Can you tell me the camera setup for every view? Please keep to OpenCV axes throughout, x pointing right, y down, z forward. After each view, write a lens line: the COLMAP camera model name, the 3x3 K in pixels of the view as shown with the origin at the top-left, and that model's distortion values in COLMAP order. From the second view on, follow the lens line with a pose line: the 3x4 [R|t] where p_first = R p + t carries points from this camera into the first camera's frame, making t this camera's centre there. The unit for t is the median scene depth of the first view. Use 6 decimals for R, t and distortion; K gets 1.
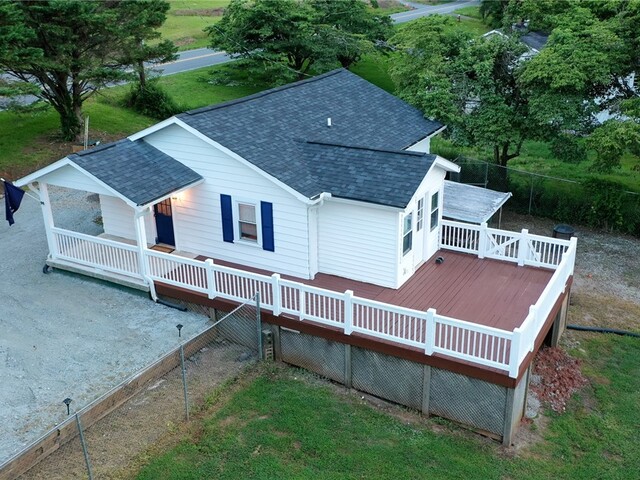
lens RADIAL K [[684.2, 0, 319.2], [0, 684.2, 244.9], [0, 0, 1]] dist [0.017639, 0.000000]
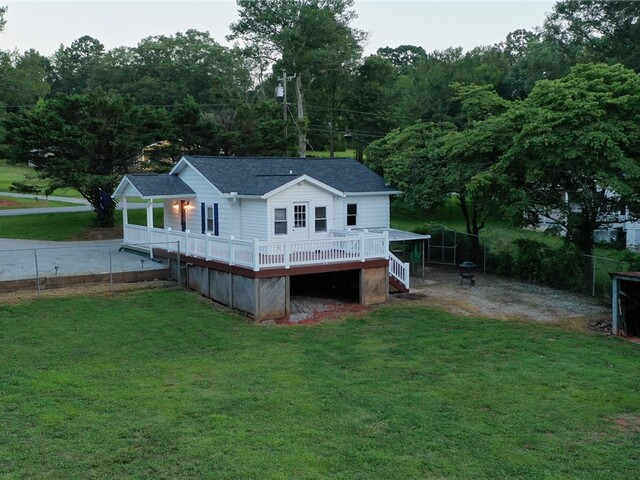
lens RADIAL K [[684.2, 0, 321.8], [0, 684.2, 238.4], [0, 0, 1]] dist [0.017639, 0.000000]
pose [[0.893851, 0.045106, -0.446089, 0.875755], [-0.173856, 0.951954, -0.252107, 0.382280], [0.413284, 0.302901, 0.858747, -0.279653]]
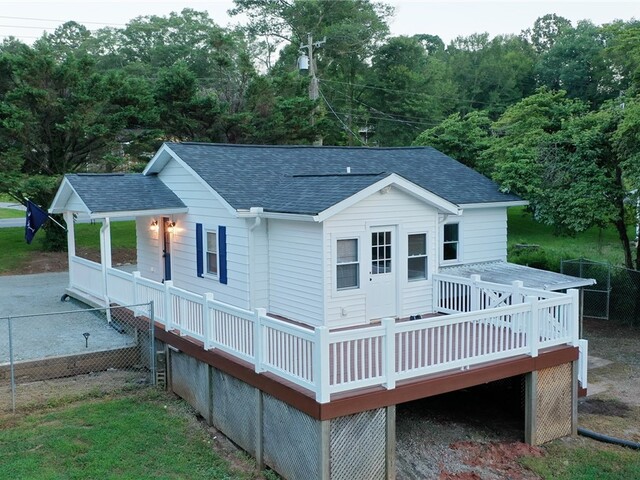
lens RADIAL K [[684.2, 0, 320.0], [0, 684.2, 238.5], [0, 0, 1]] dist [0.017639, 0.000000]
pose [[0.893489, 0.043035, -0.447018, 0.443025], [-0.171908, 0.952357, -0.251922, 0.158621], [0.414879, 0.301935, 0.858318, 0.269171]]
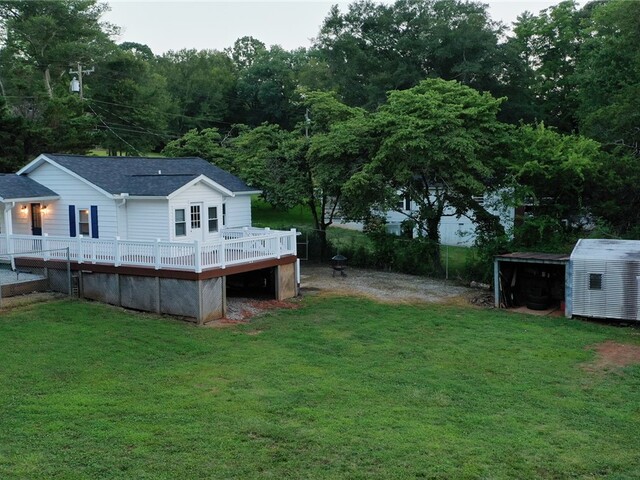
lens RADIAL K [[684.2, 0, 324.2], [0, 684.2, 243.1], [0, 0, 1]] dist [0.017639, 0.000000]
pose [[0.999472, 0.005134, -0.032071, 0.477777], [-0.014187, 0.957263, -0.288869, 0.444253], [0.029217, 0.289172, 0.956831, -0.416135]]
